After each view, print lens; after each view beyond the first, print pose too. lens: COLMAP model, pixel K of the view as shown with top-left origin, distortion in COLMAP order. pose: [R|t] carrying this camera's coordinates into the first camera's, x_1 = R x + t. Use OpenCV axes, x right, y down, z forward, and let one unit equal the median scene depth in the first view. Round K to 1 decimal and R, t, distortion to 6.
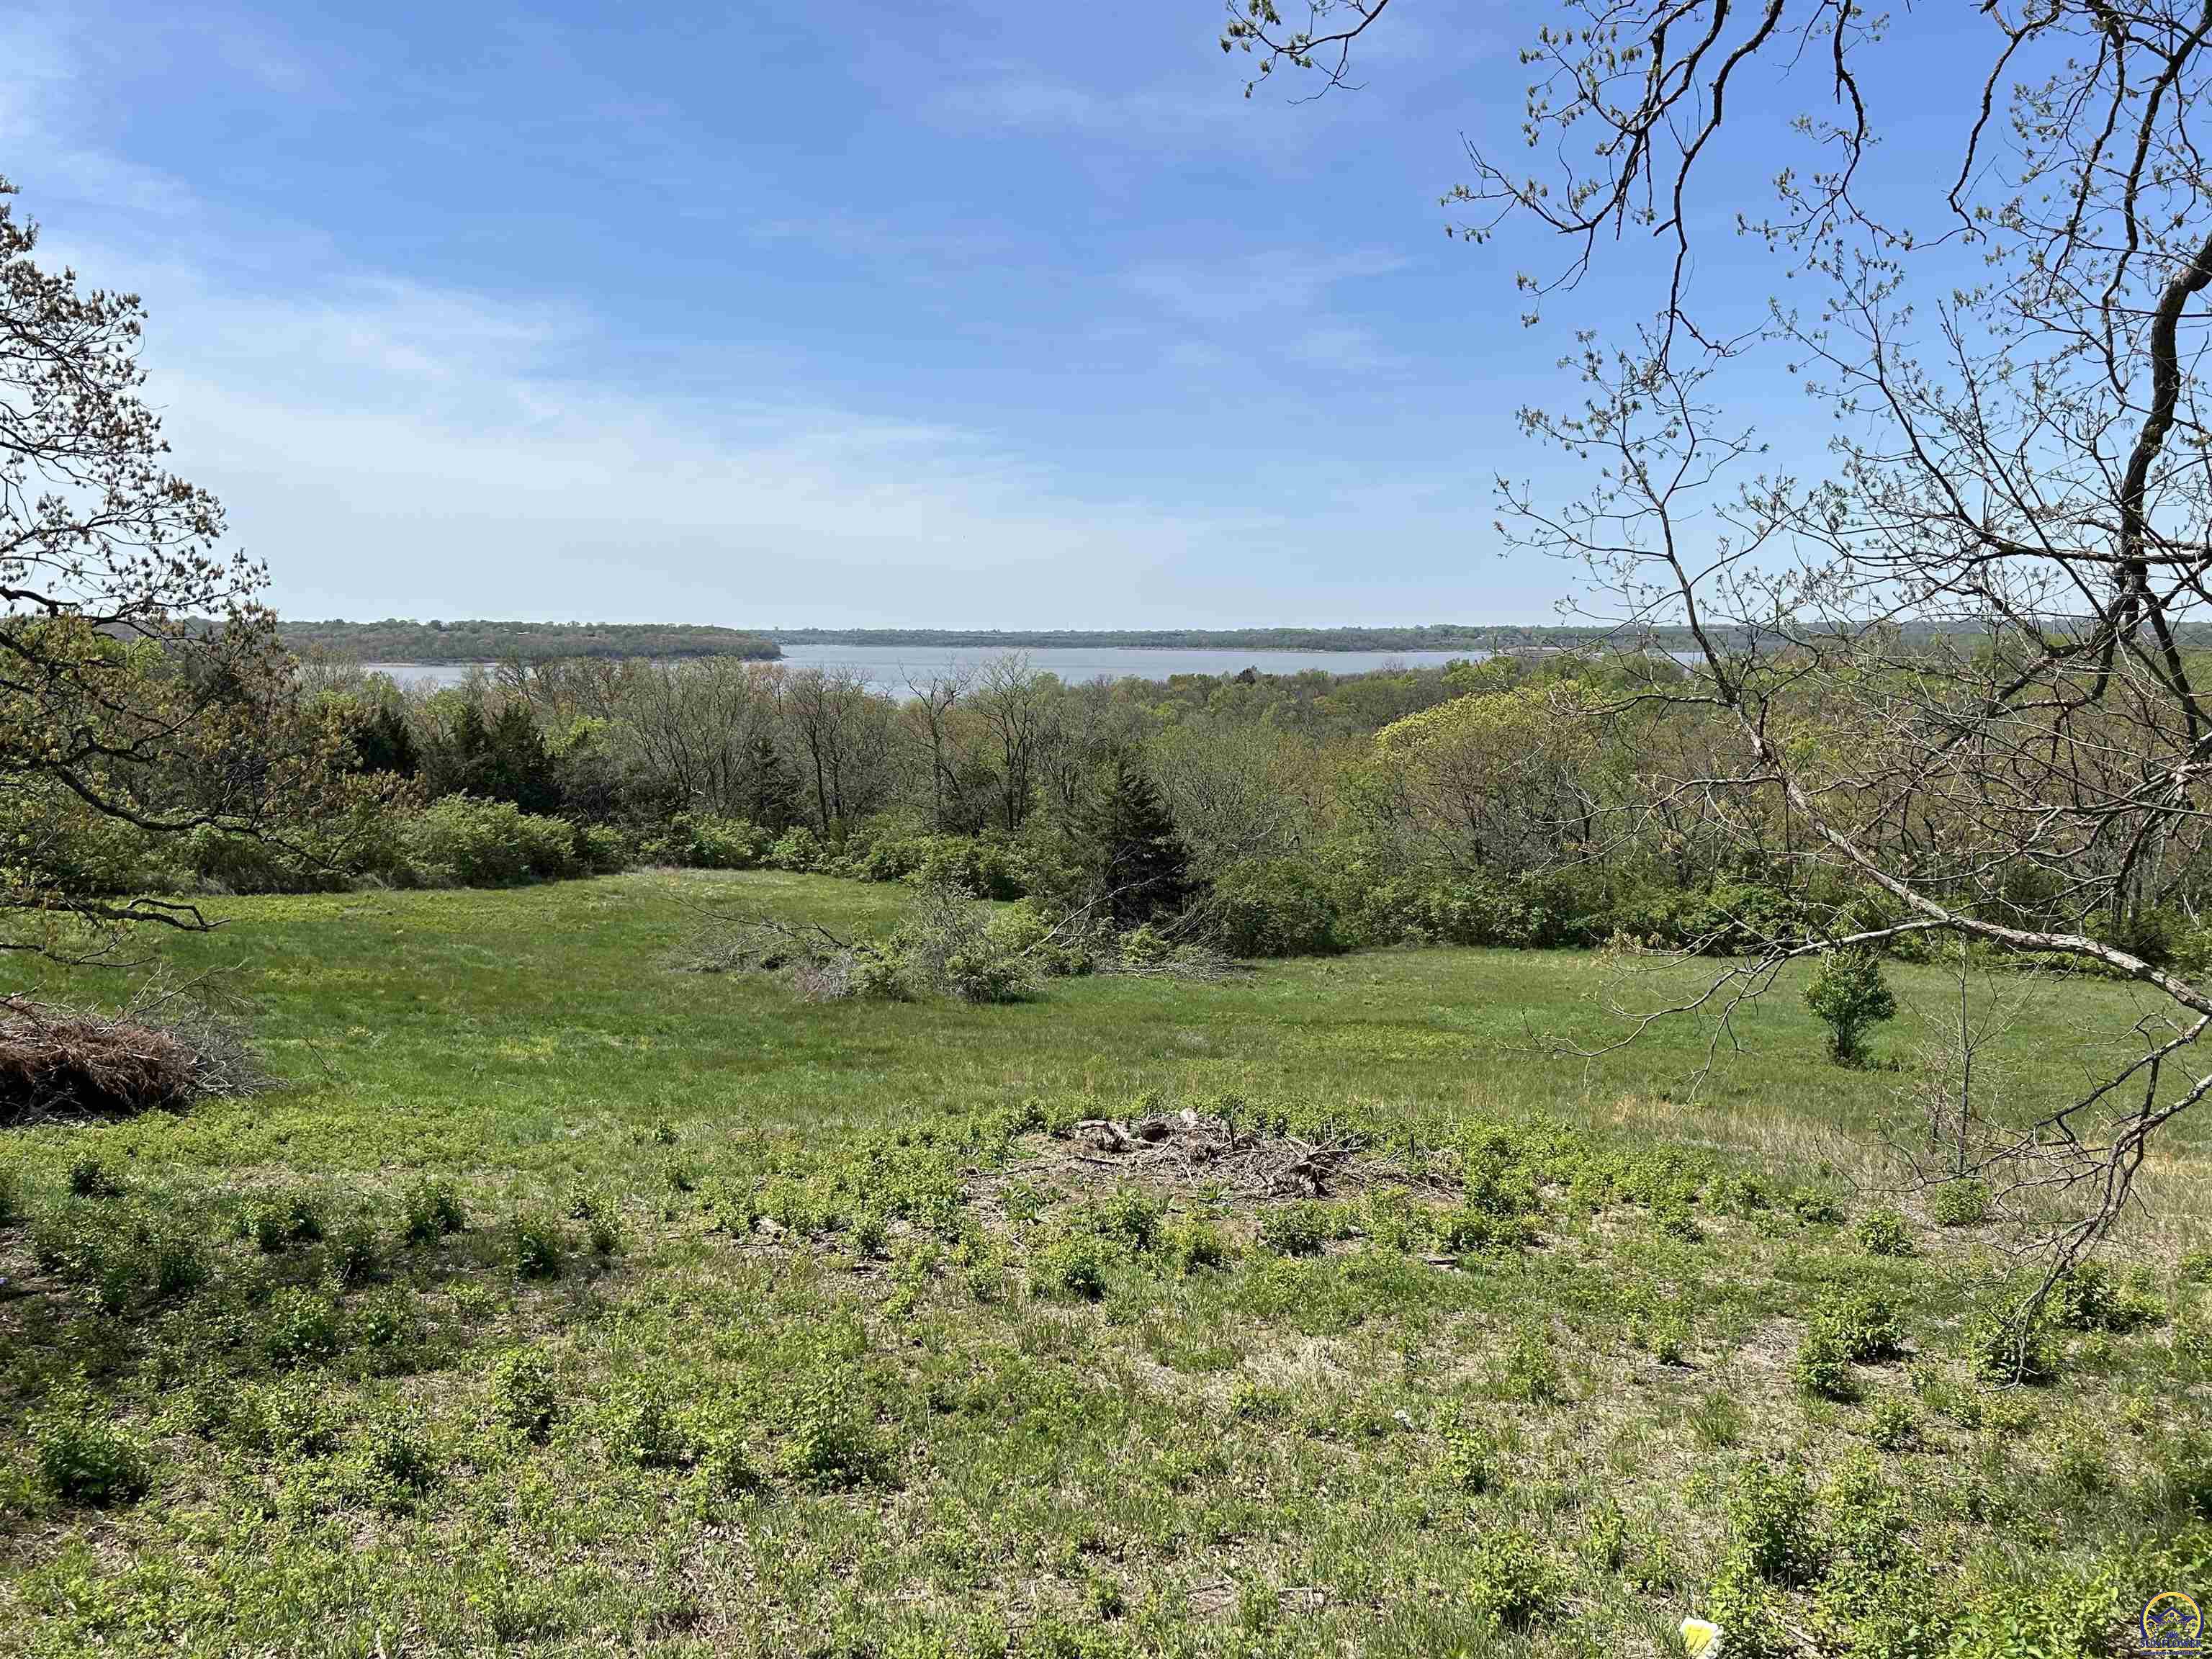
lens RADIAL K [[1645.2, 0, 1067.3], [0, 1645.2, 769.2], [0, 0, 1]] dist [0.035194, -0.061610]
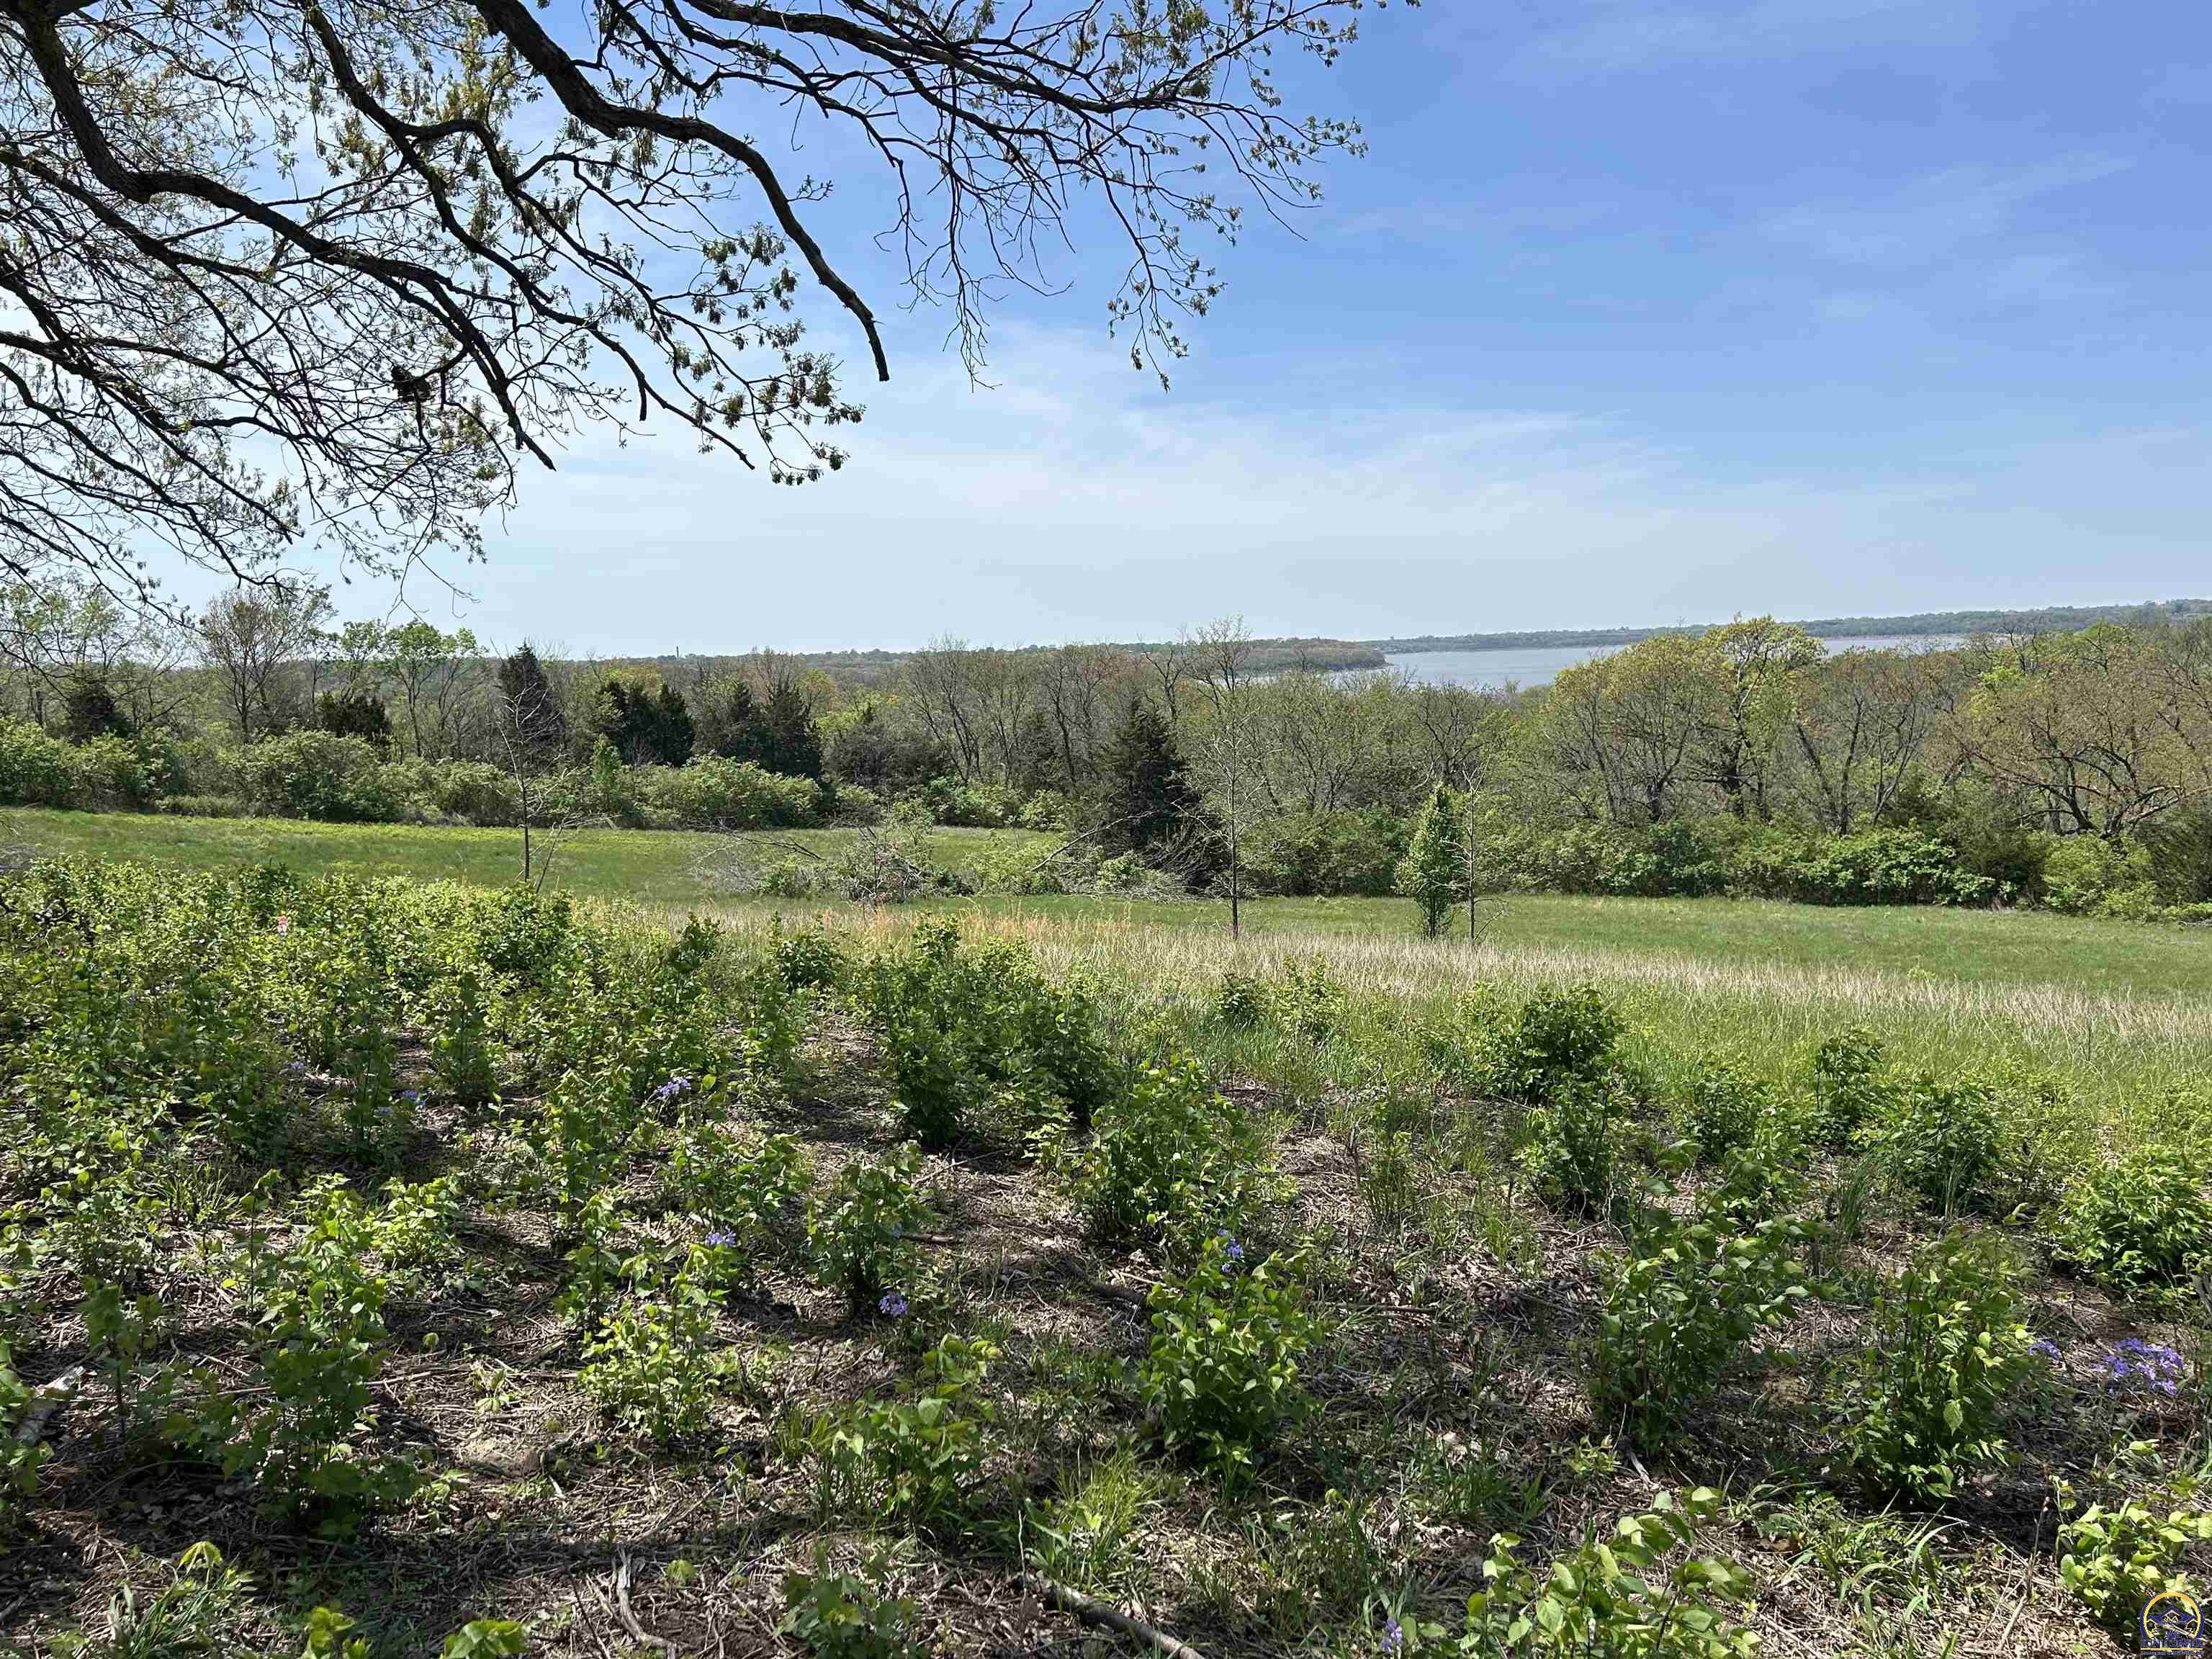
lens RADIAL K [[1645.2, 0, 1056.8], [0, 1645.2, 881.5], [0, 0, 1]] dist [0.035194, -0.061610]
pose [[0.917182, 0.013978, -0.398223, 2.488573], [0.008612, 0.998456, 0.054881, 0.321668], [0.398376, -0.053766, 0.915645, 0.065861]]
